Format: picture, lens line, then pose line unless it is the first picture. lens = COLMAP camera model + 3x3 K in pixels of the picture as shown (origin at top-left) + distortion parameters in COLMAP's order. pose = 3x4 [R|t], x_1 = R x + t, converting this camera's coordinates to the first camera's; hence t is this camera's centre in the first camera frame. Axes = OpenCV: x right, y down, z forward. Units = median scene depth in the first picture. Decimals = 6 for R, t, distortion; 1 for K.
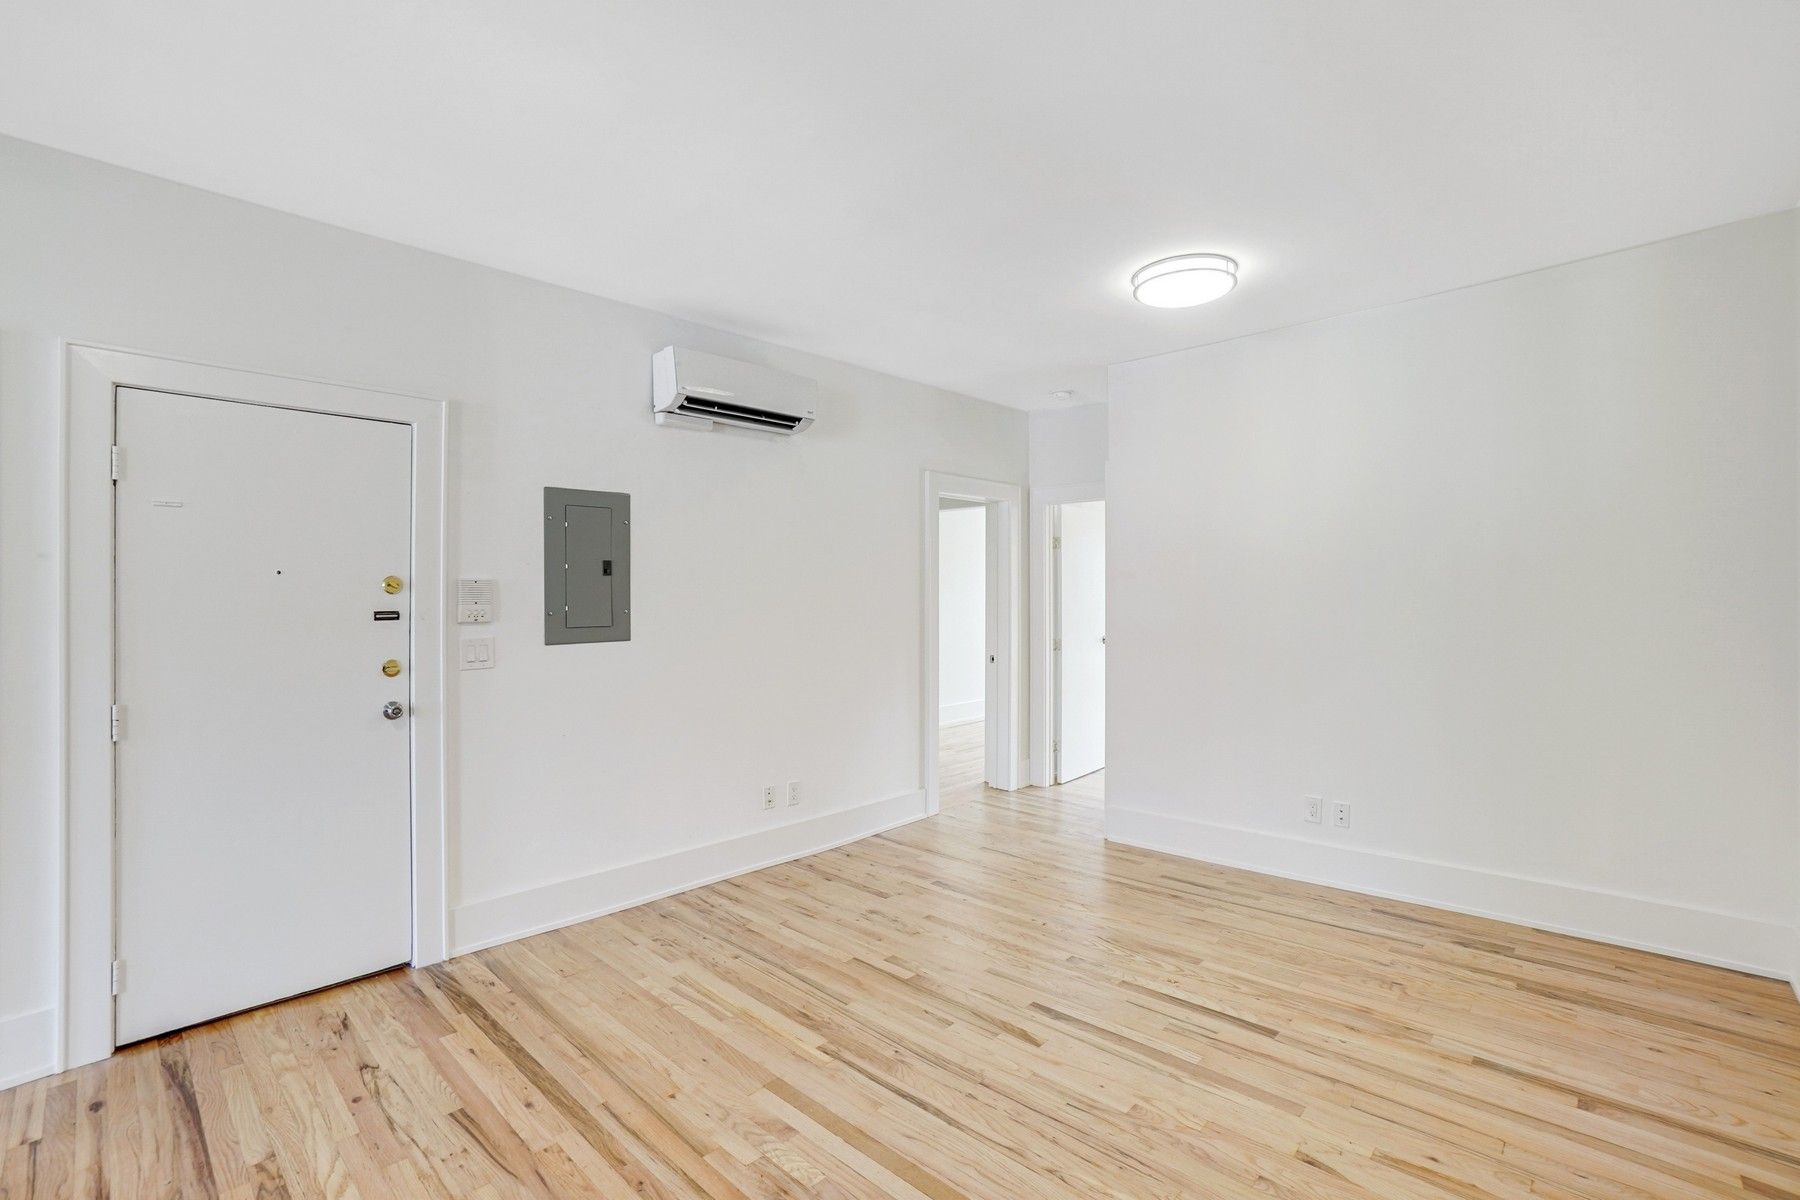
lens RADIAL K [[803.3, 0, 900.0], [0, 803.3, 600.0], [0, 0, 1]] dist [-0.070327, 0.022841]
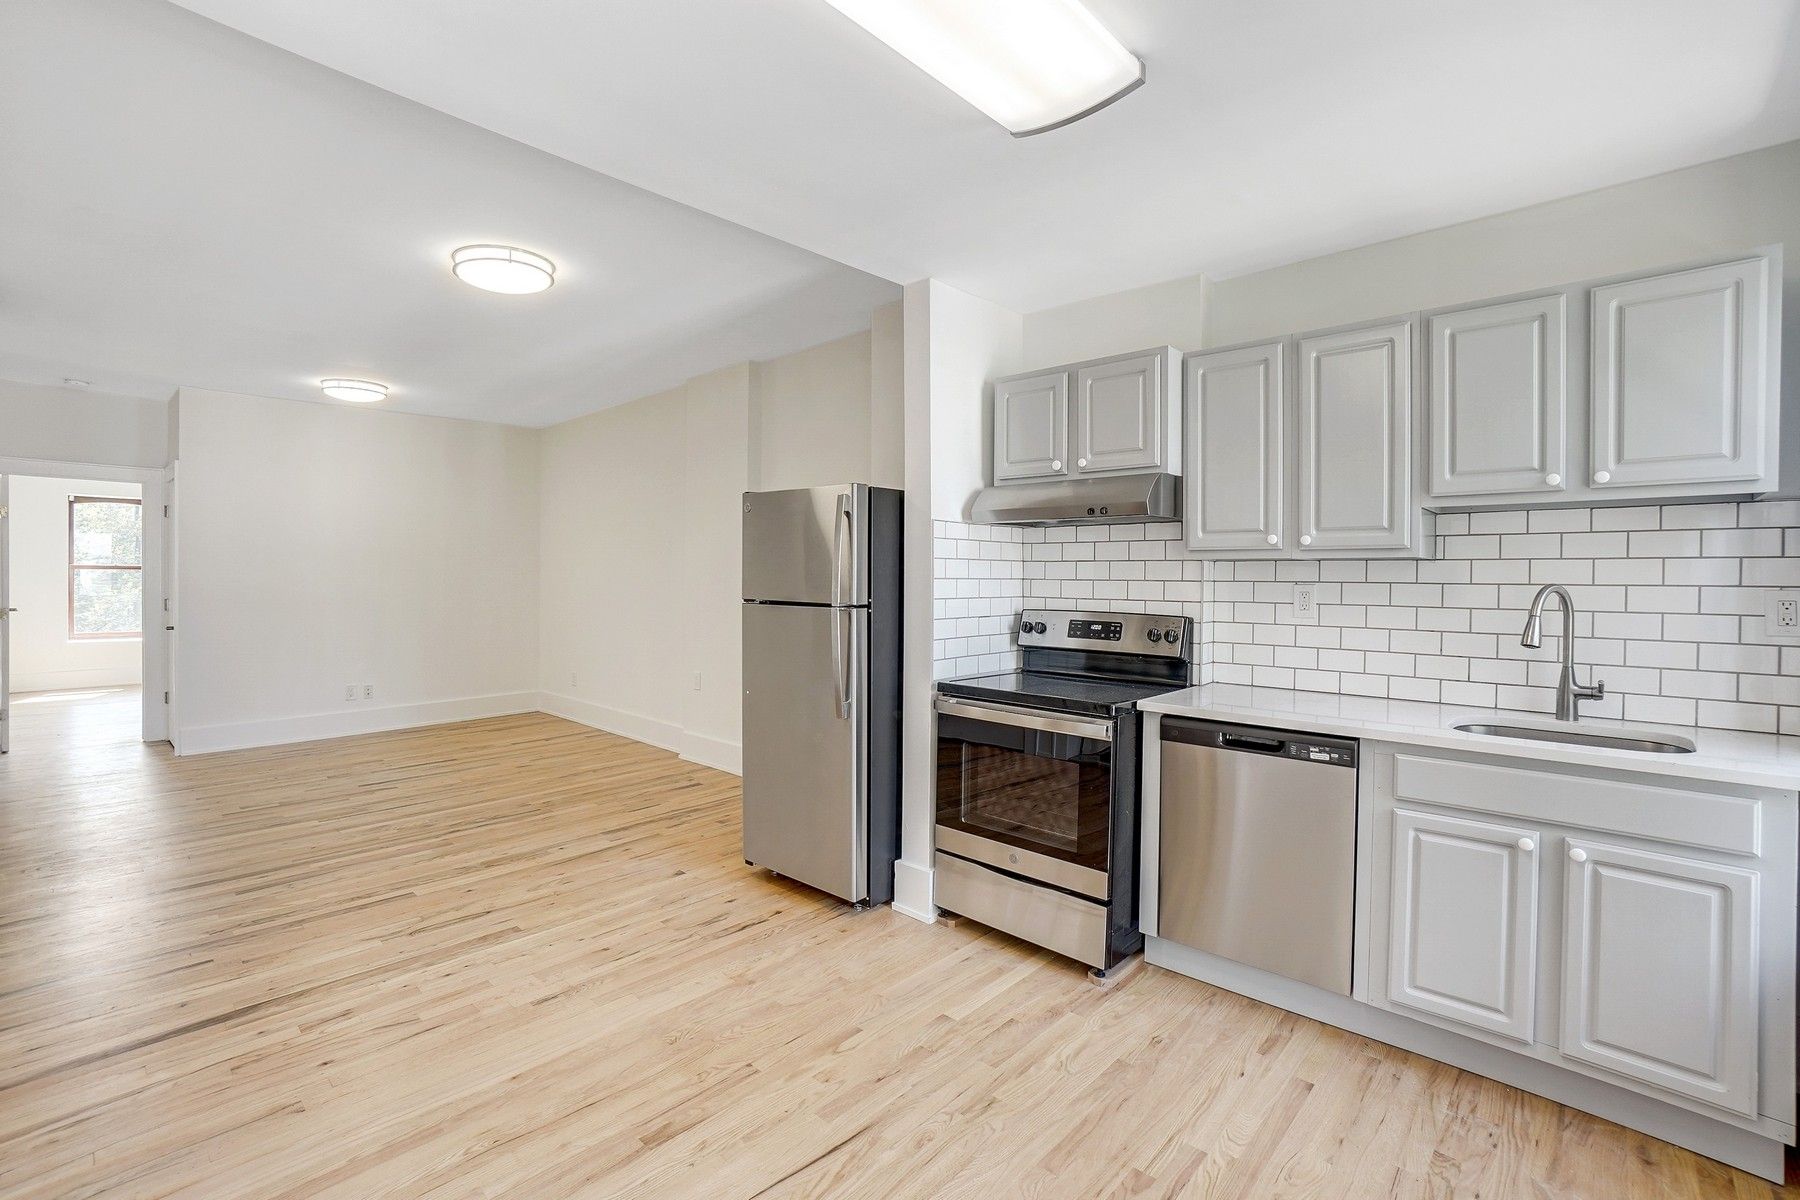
lens RADIAL K [[799.6, 0, 893.4], [0, 799.6, 586.5], [0, 0, 1]] dist [-0.059630, 0.022620]
pose [[-0.007569, -0.008969, 0.999931, -1.571098], [-0.004296, 0.999951, 0.008936, 0.015061], [-0.999962, -0.004228, -0.007608, -0.235226]]
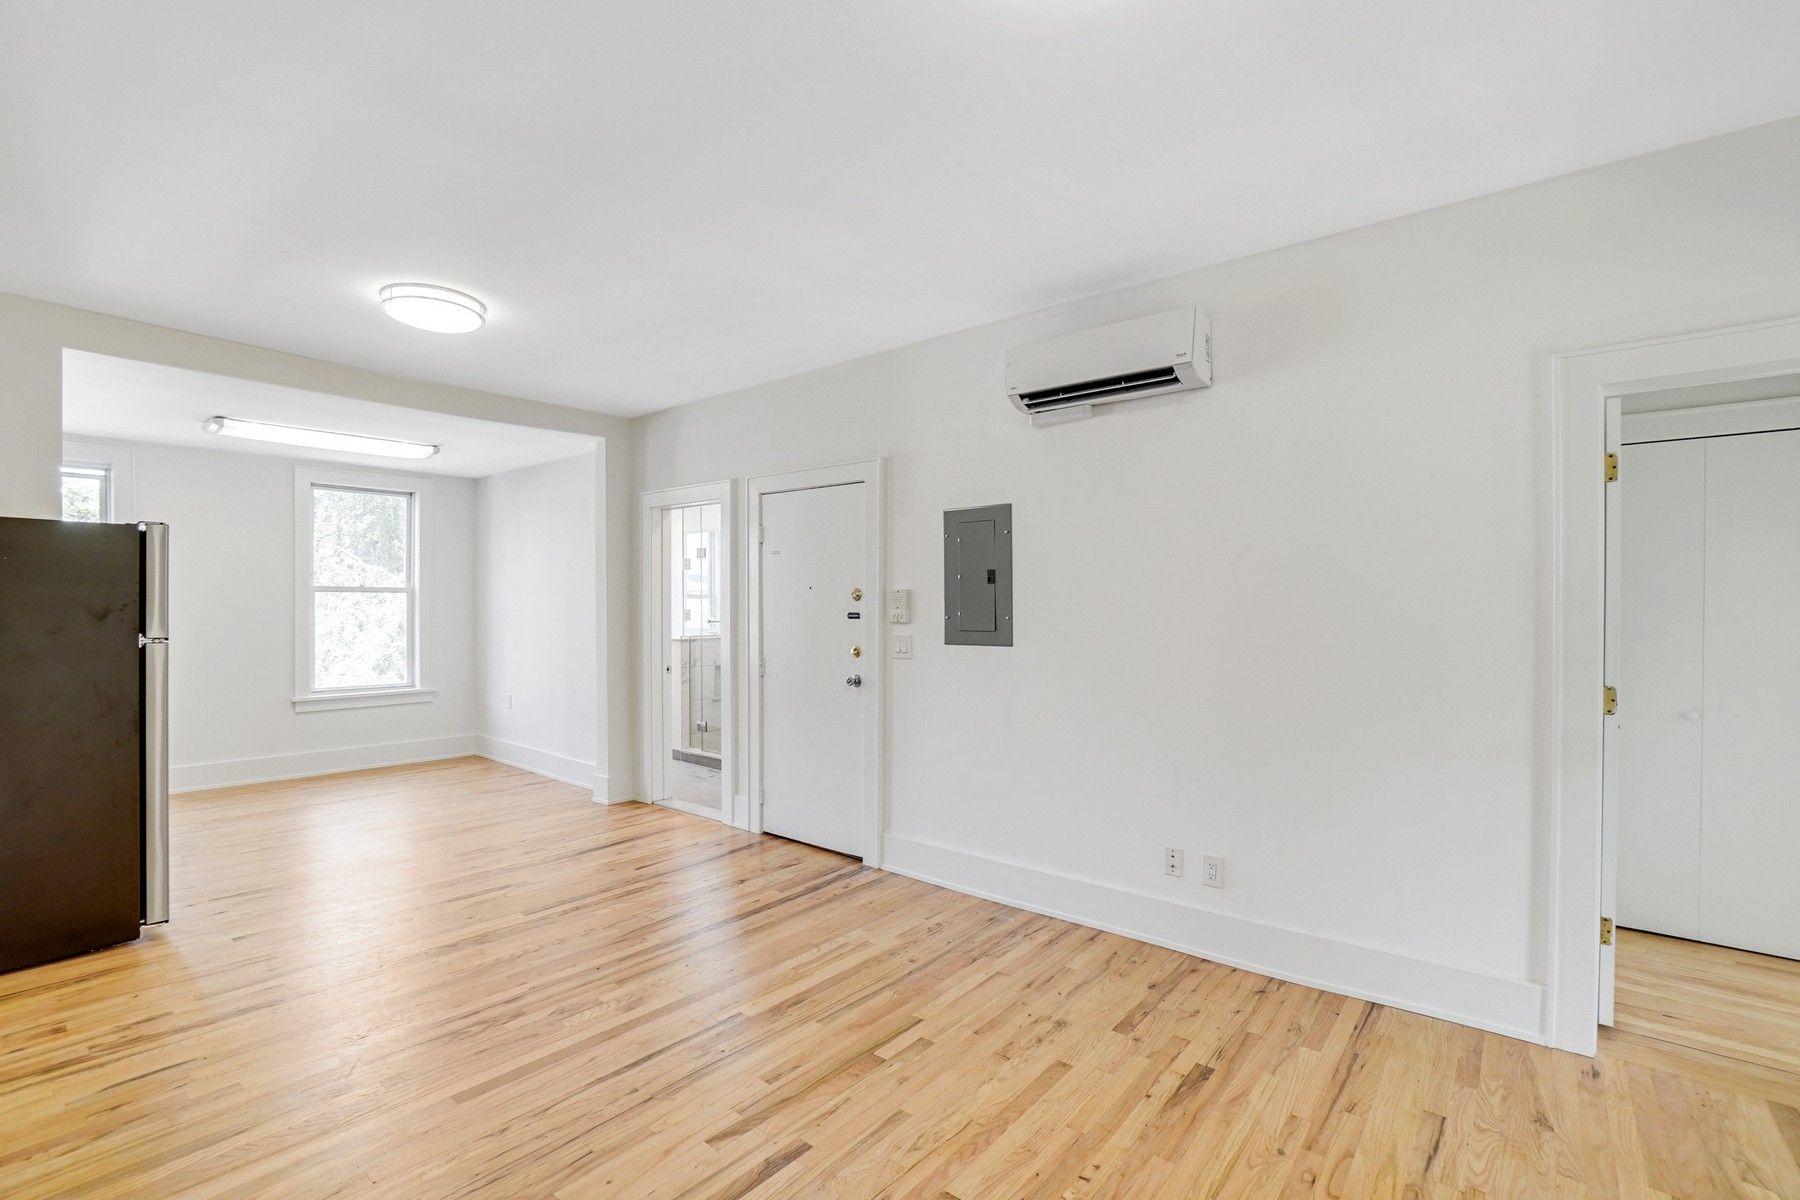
lens RADIAL K [[807.5, 0, 865.3], [0, 807.5, 599.9], [0, 0, 1]] dist [-0.060656, 0.024877]
pose [[0.042575, -0.002198, -0.999091, 0.859138], [-0.004211, 0.999988, -0.002379, -0.006611], [0.999084, 0.004308, 0.042565, 0.950060]]
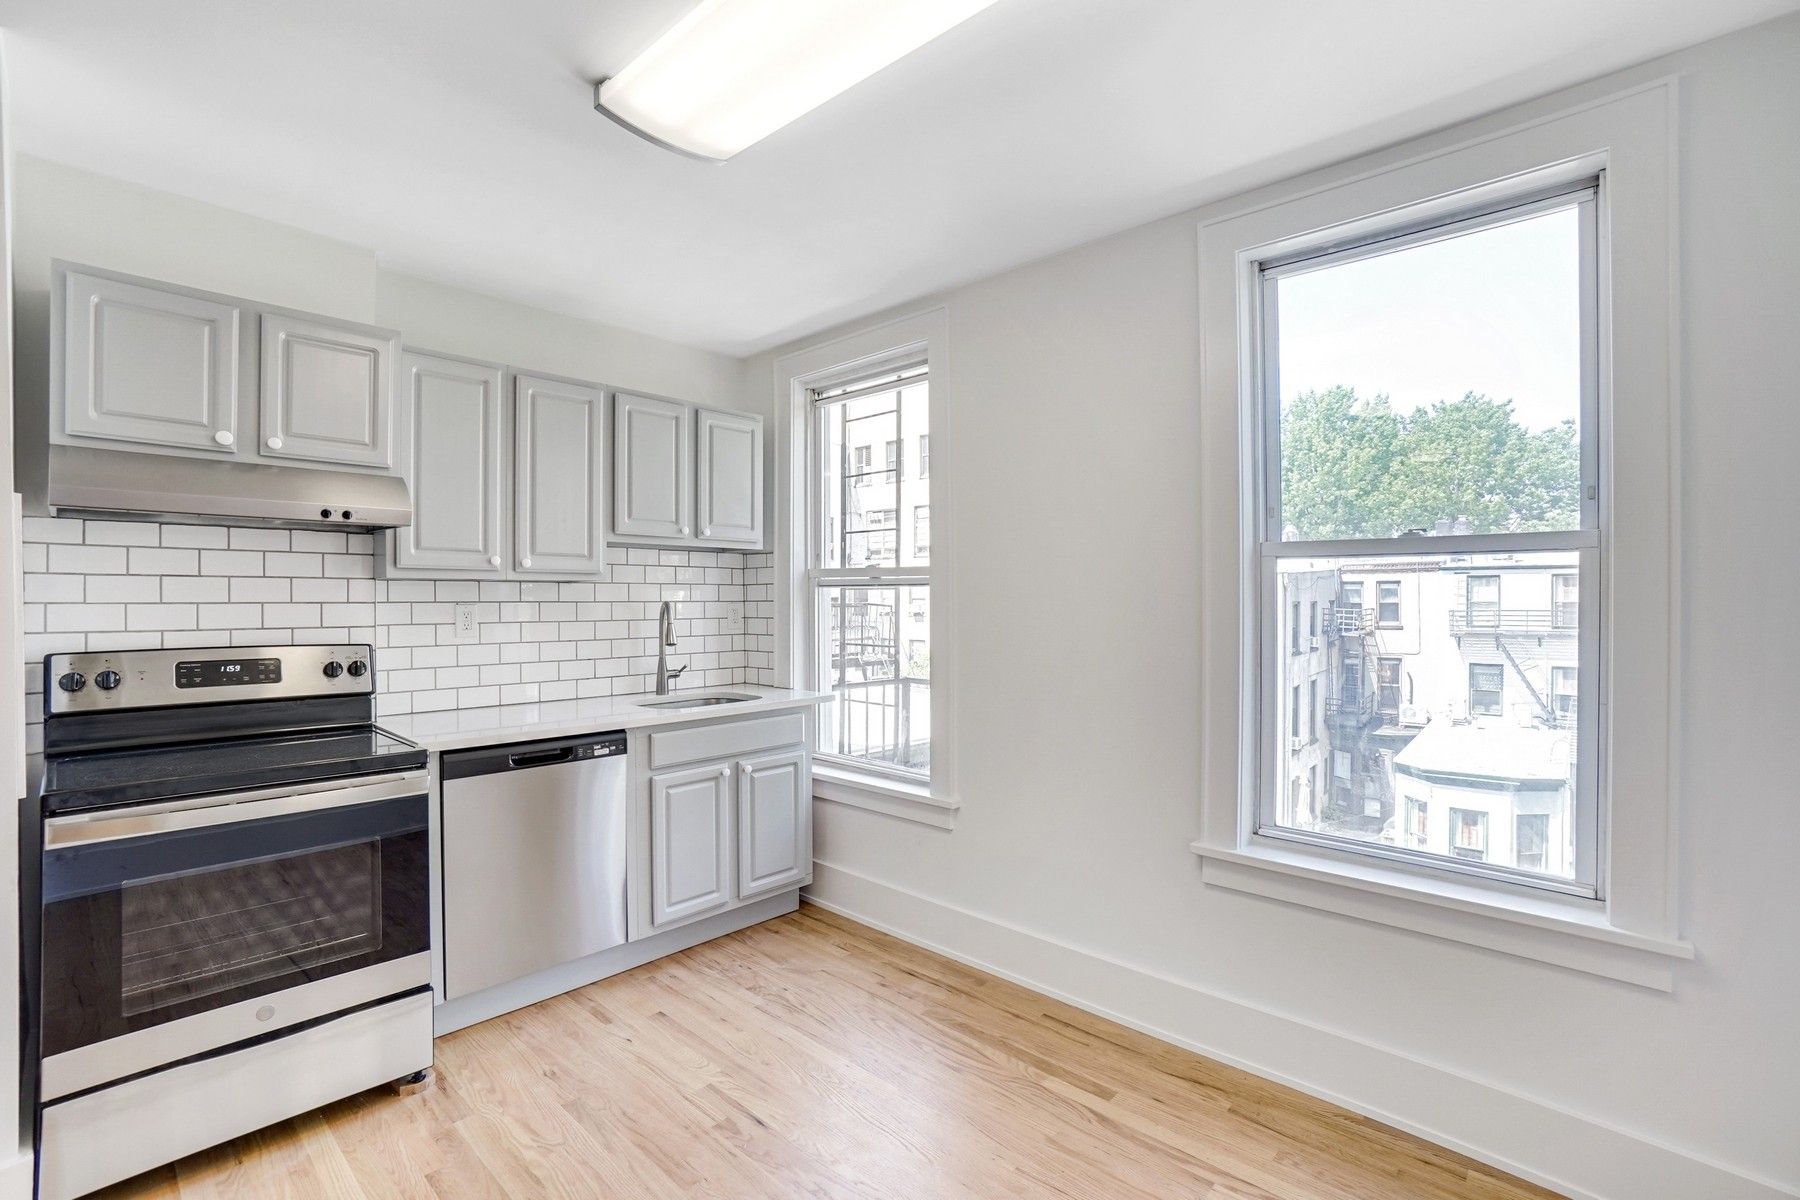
lens RADIAL K [[803.3, 0, 900.0], [0, 803.3, 600.0], [0, 0, 1]] dist [-0.070327, 0.022841]
pose [[-0.999638, 0.003187, -0.026714, -1.123357], [0.003056, 0.999983, 0.004963, 0.010312], [0.026729, 0.004880, -0.999631, 0.249553]]
